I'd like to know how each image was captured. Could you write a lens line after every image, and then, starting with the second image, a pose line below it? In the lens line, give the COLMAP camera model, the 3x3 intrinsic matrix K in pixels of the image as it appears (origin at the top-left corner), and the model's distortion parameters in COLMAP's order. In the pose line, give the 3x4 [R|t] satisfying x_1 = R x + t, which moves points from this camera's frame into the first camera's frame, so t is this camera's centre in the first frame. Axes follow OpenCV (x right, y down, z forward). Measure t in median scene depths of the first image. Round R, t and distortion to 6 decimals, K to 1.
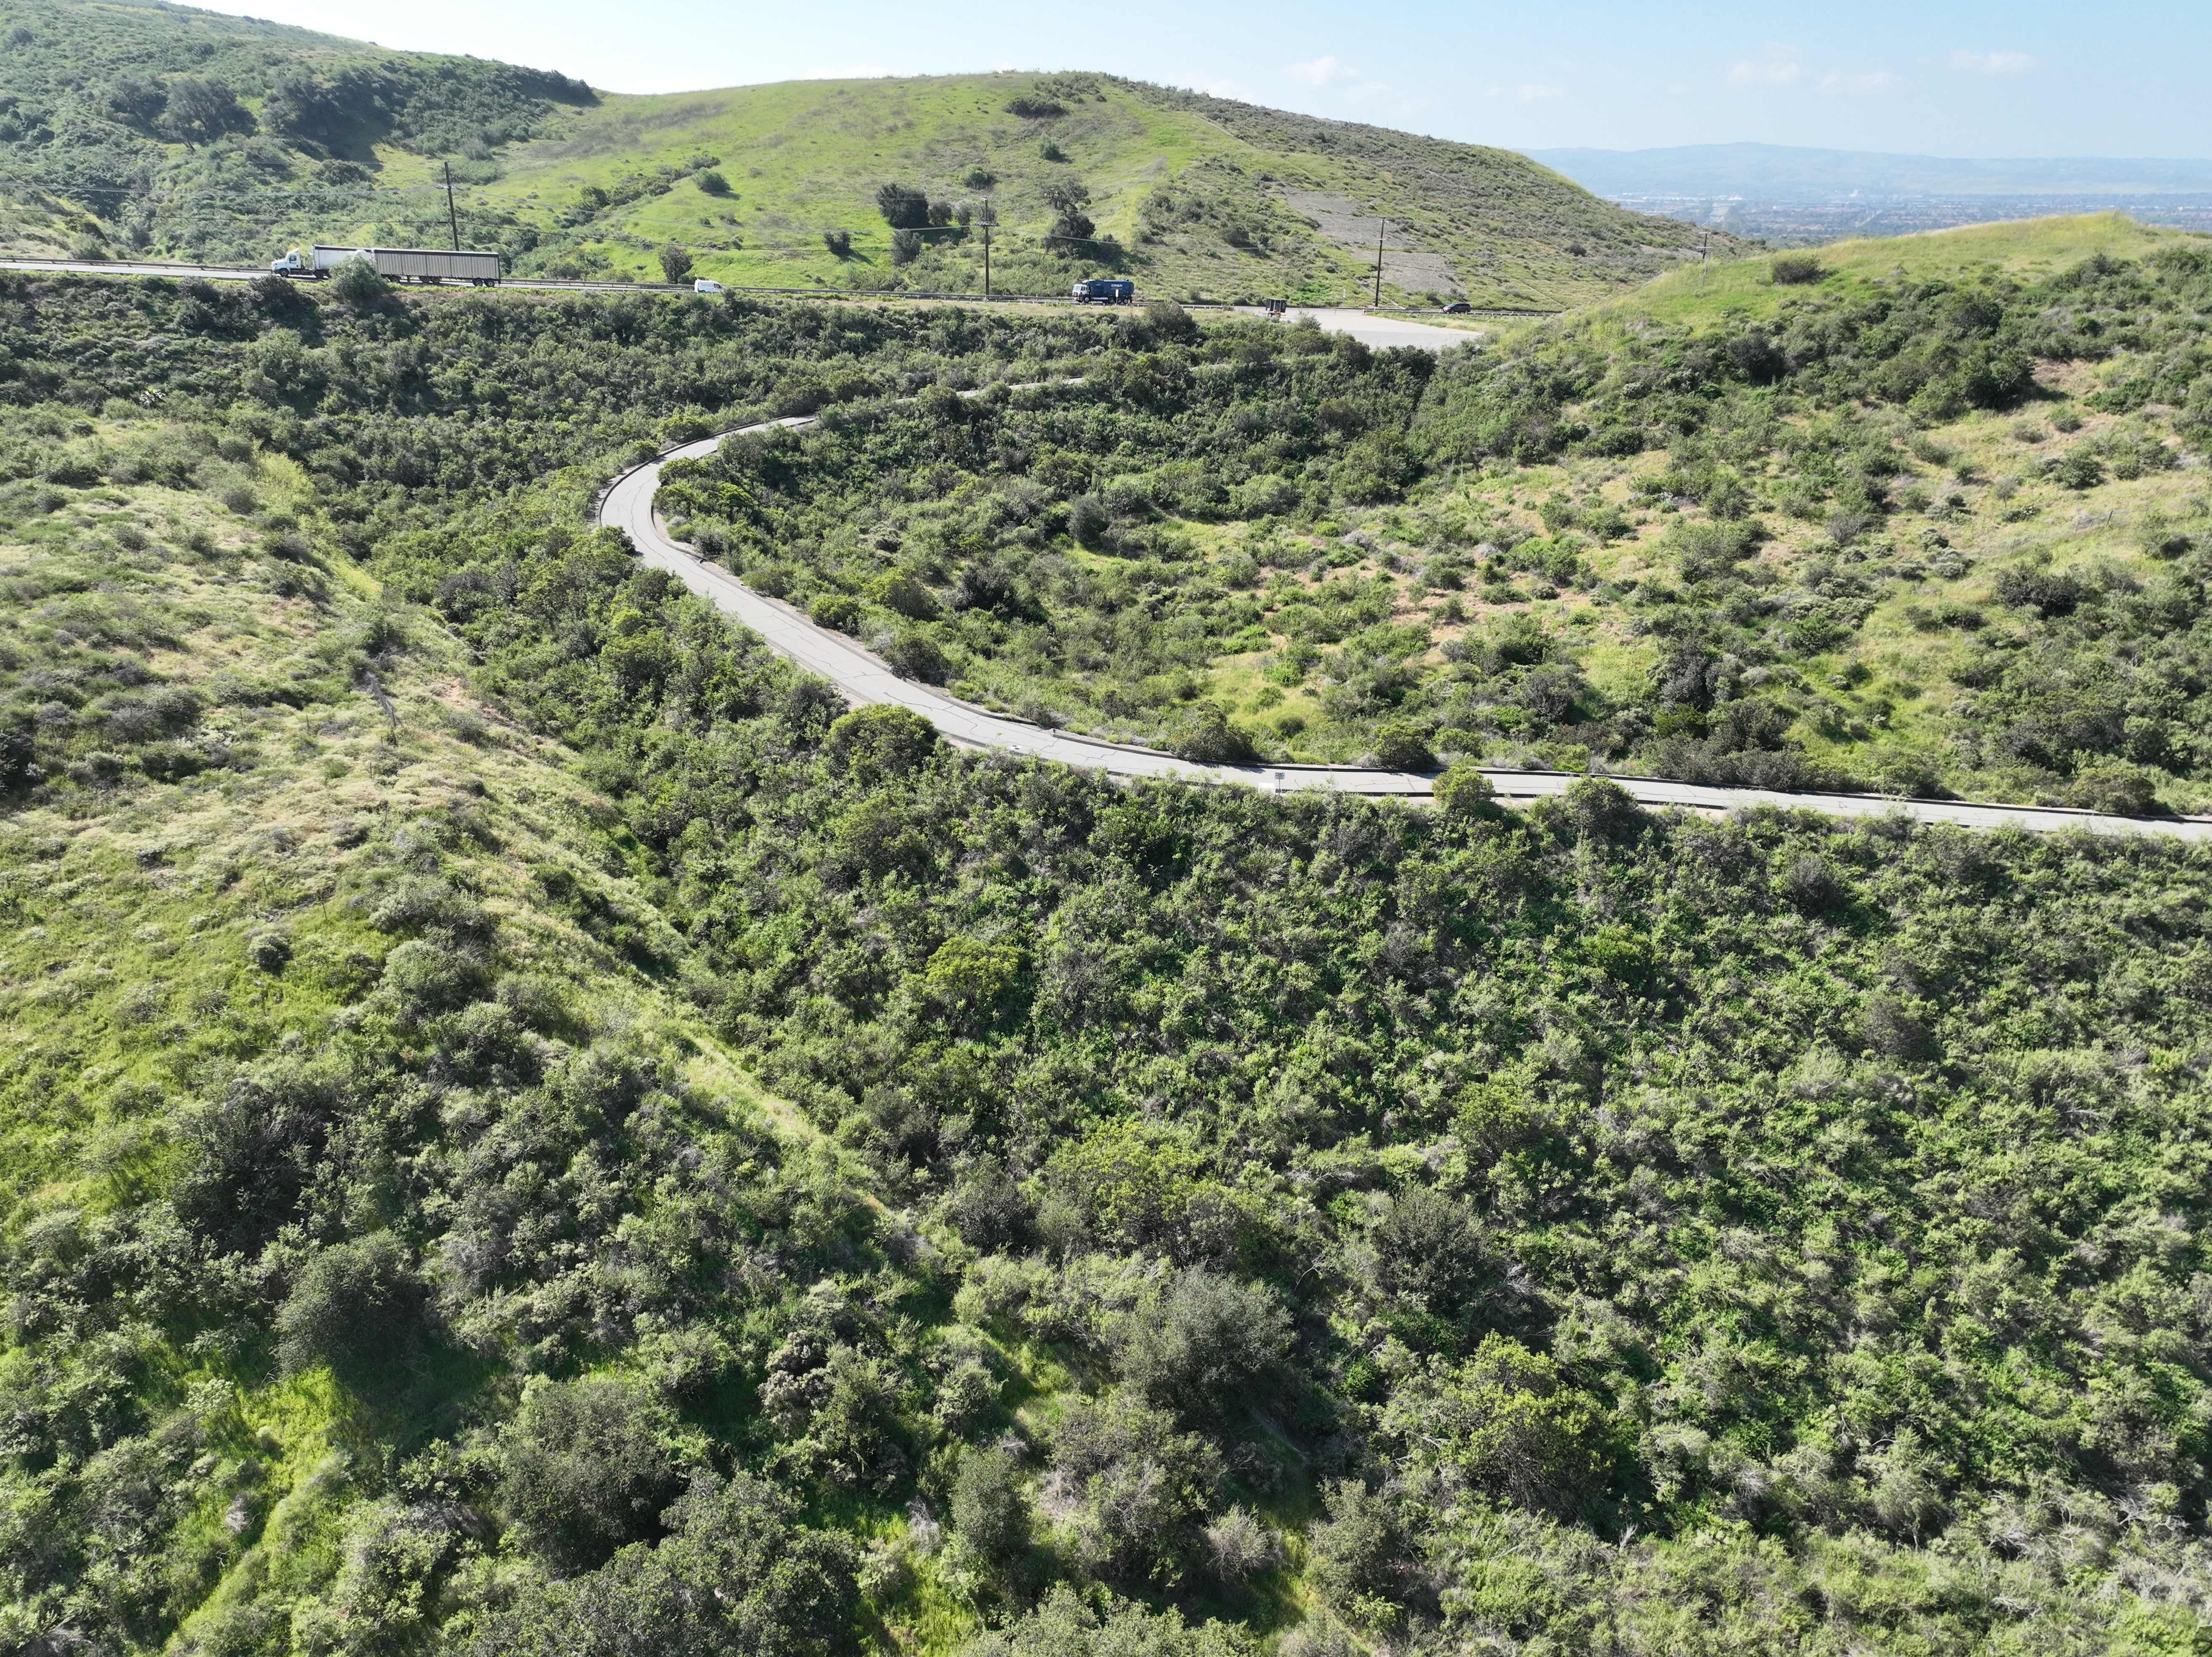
lens RADIAL K [[1549.1, 0, 1107.6], [0, 1549.1, 825.7], [0, 0, 1]] dist [-0.002152, 0.018278]
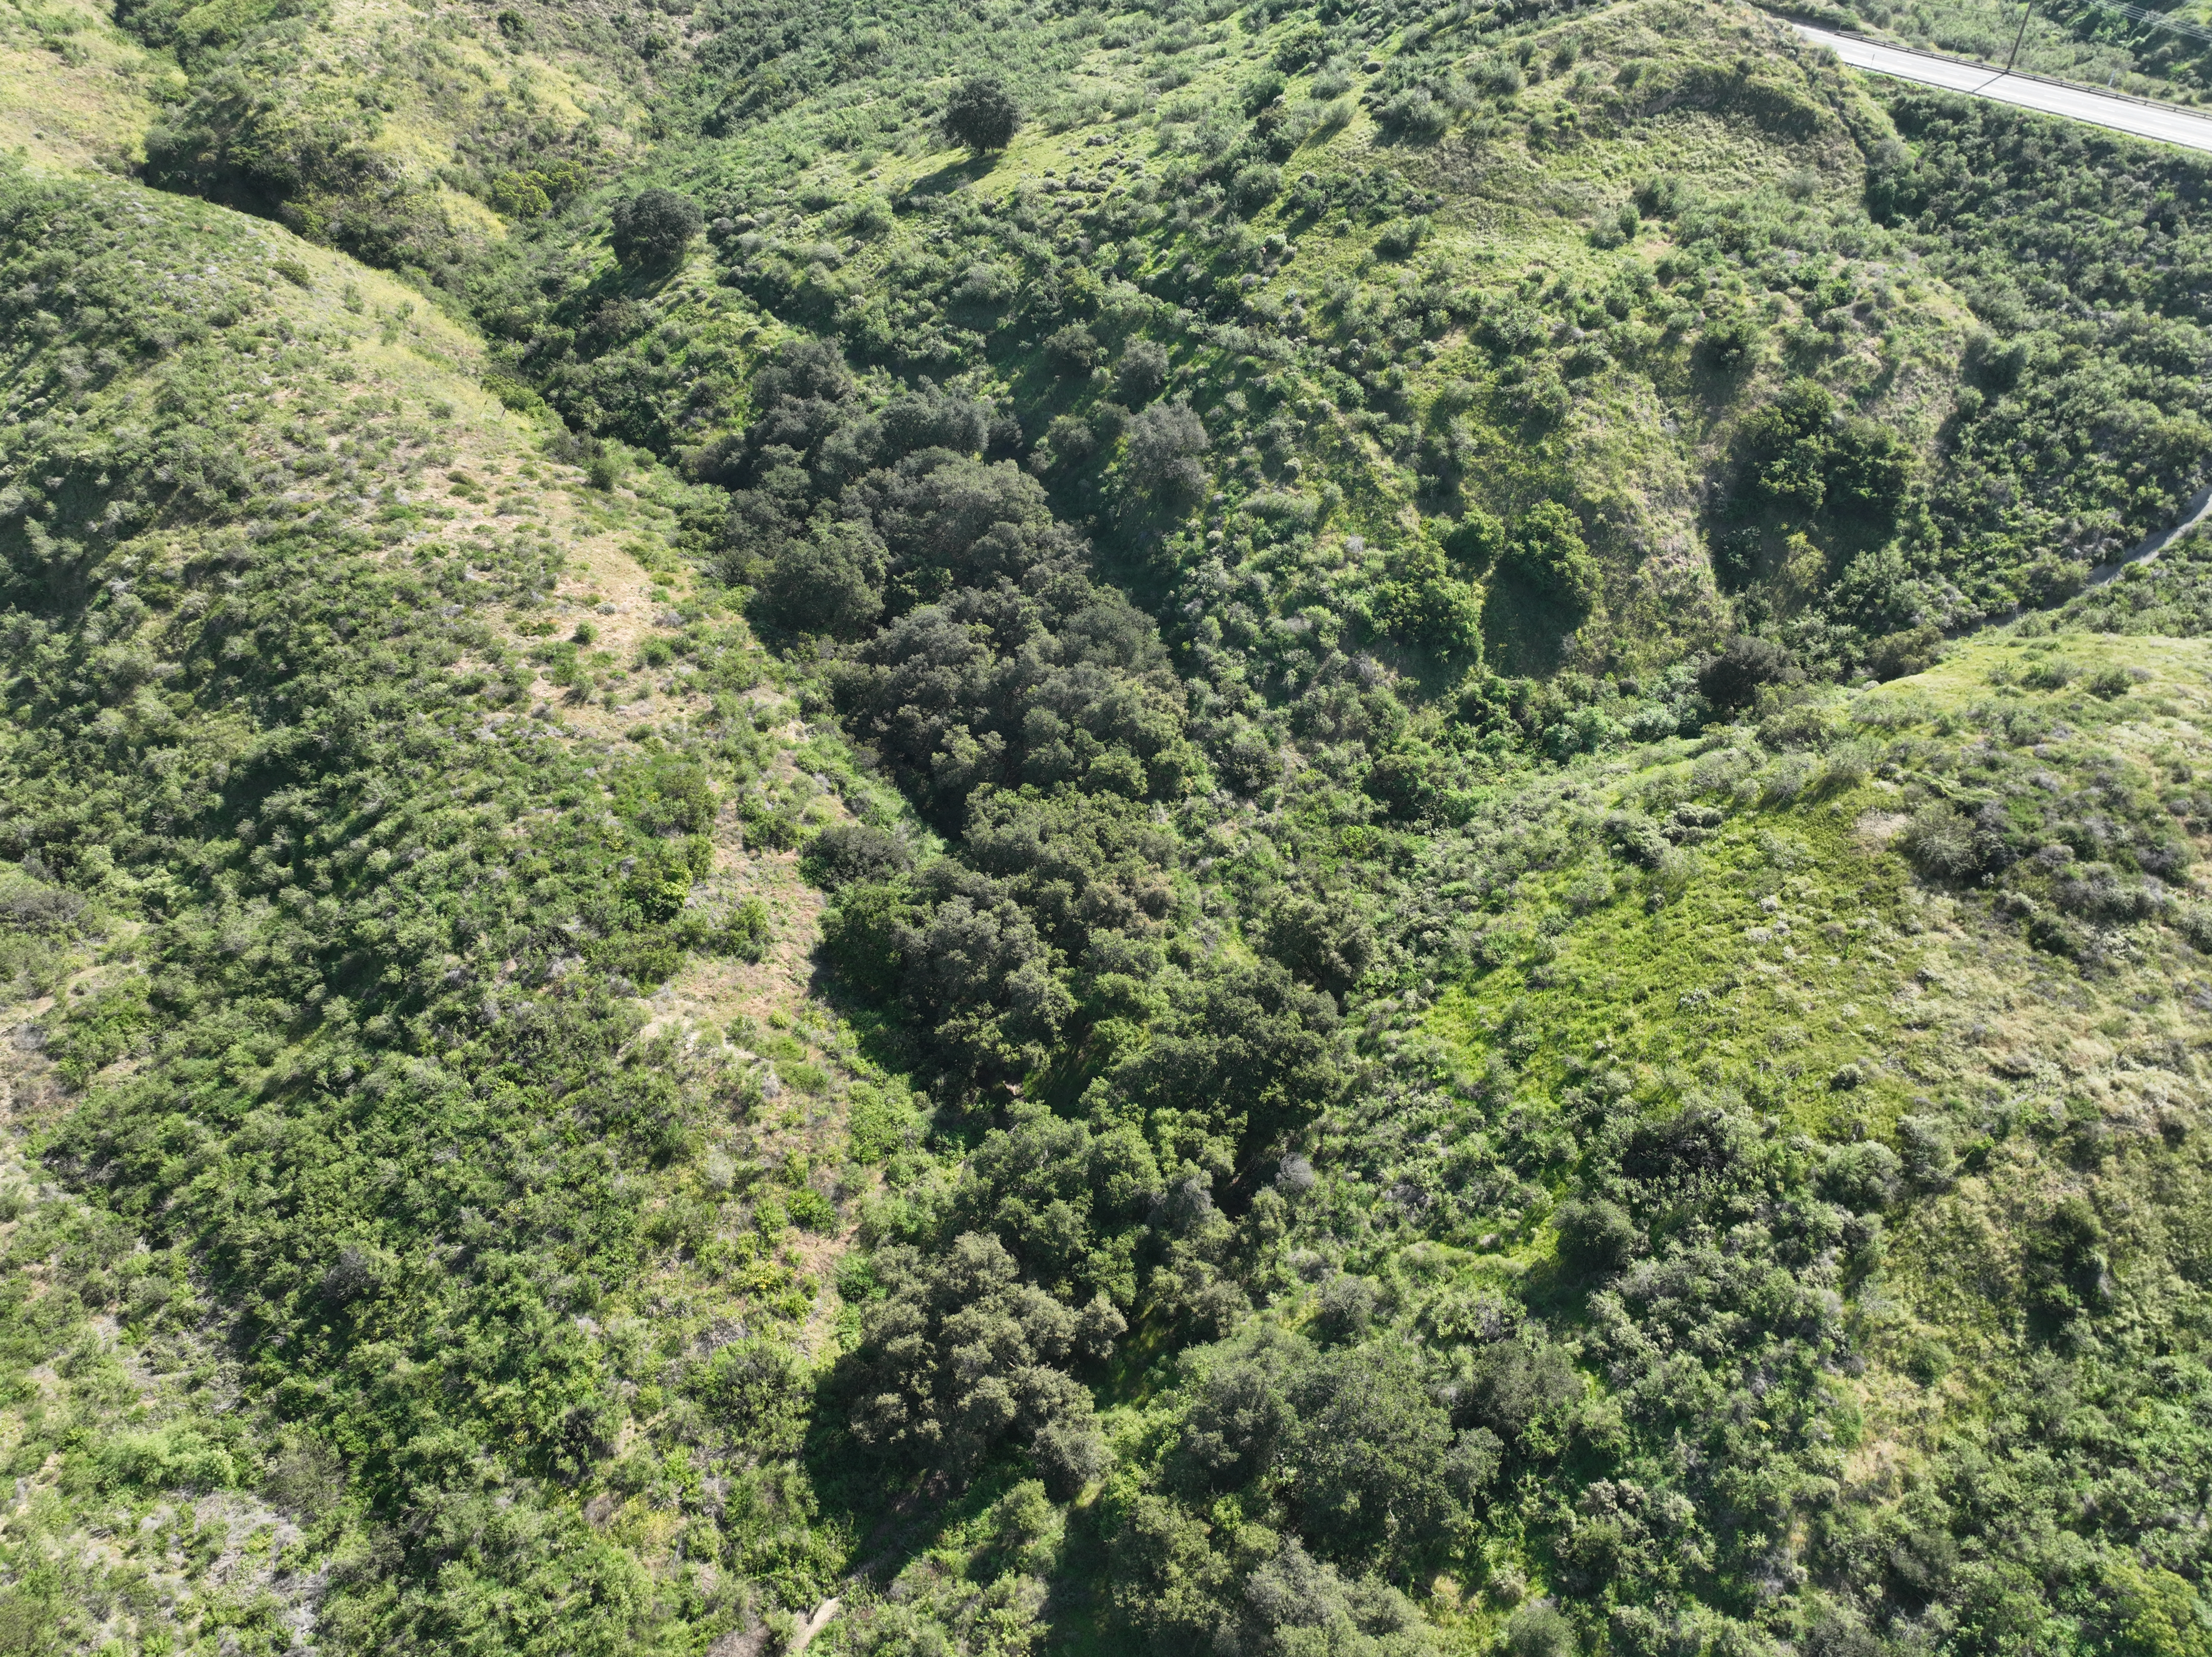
lens RADIAL K [[1549.1, 0, 1107.6], [0, 1549.1, 825.7], [0, 0, 1]] dist [-0.002152, 0.018278]
pose [[-0.131570, 0.593978, -0.793649, 0.504392], [-0.381327, 0.708680, 0.593602, -0.613170], [0.915030, 0.380740, 0.133259, 0.073718]]
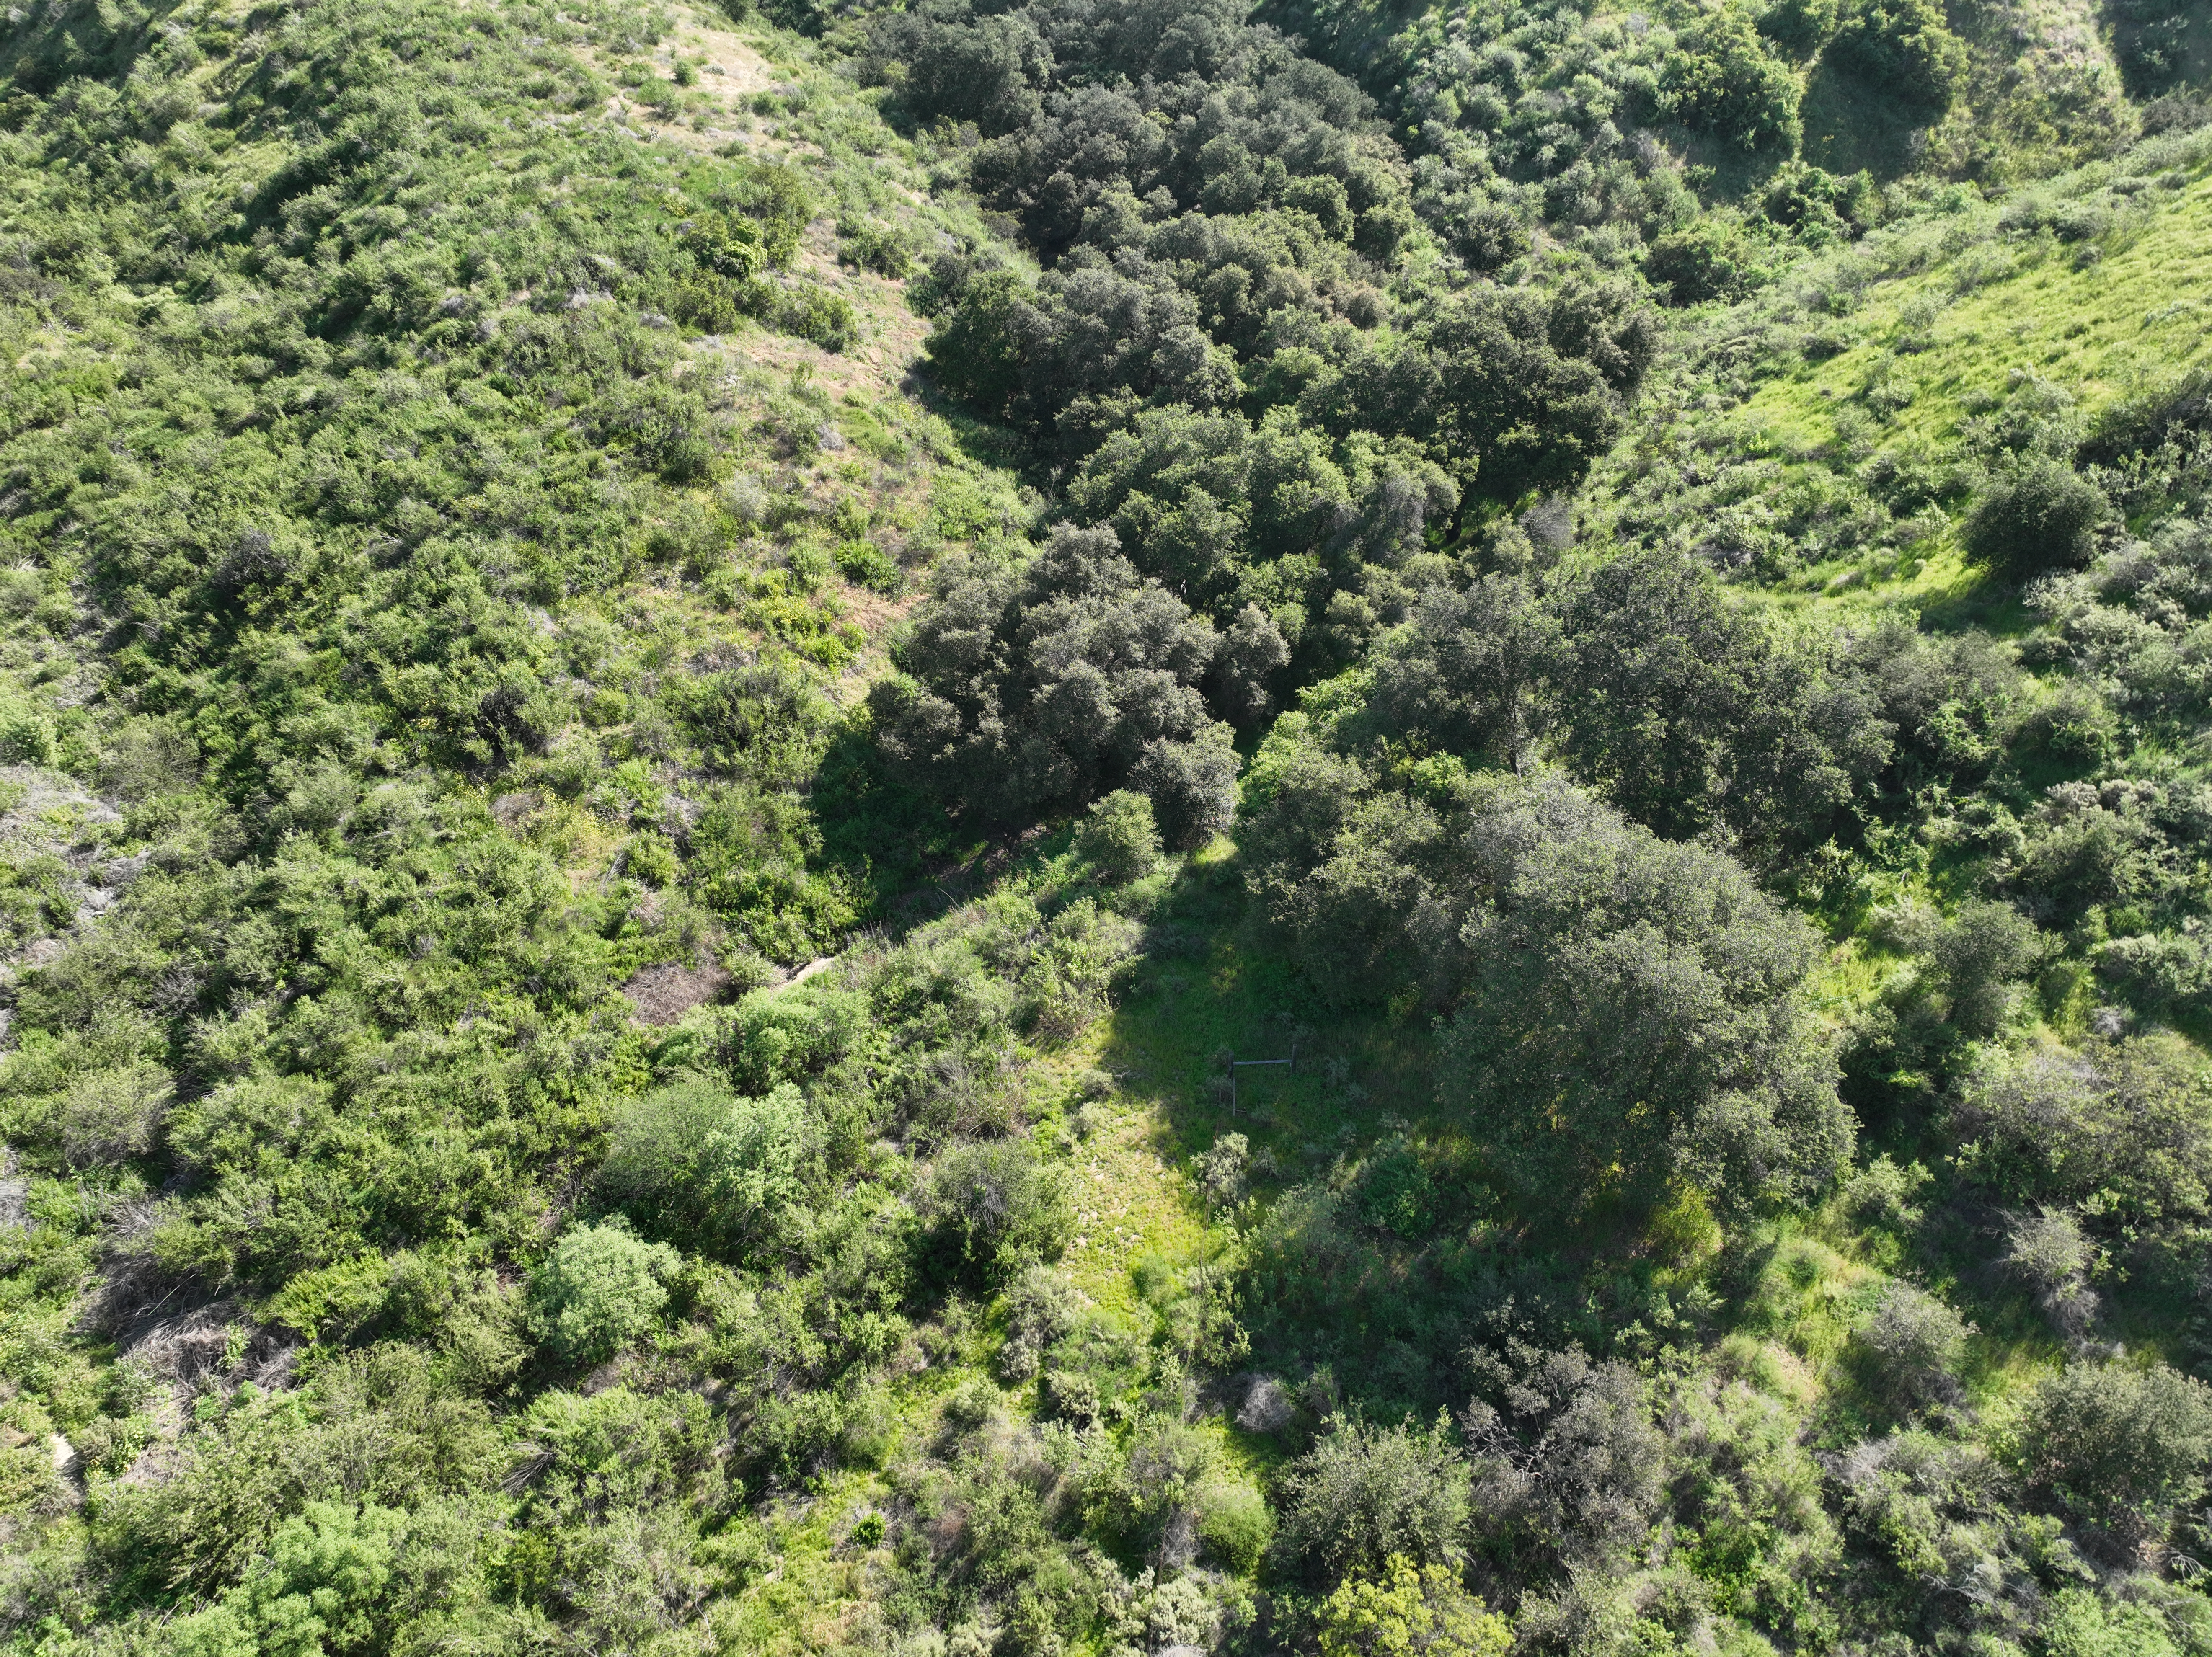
lens RADIAL K [[1549.1, 0, 1107.6], [0, 1549.1, 825.7], [0, 0, 1]] dist [-0.002152, 0.018278]
pose [[-0.260244, 0.552038, -0.792166, 0.503481], [-0.368879, 0.701357, 0.609940, 0.019809], [0.892301, 0.450946, 0.021111, 0.355436]]
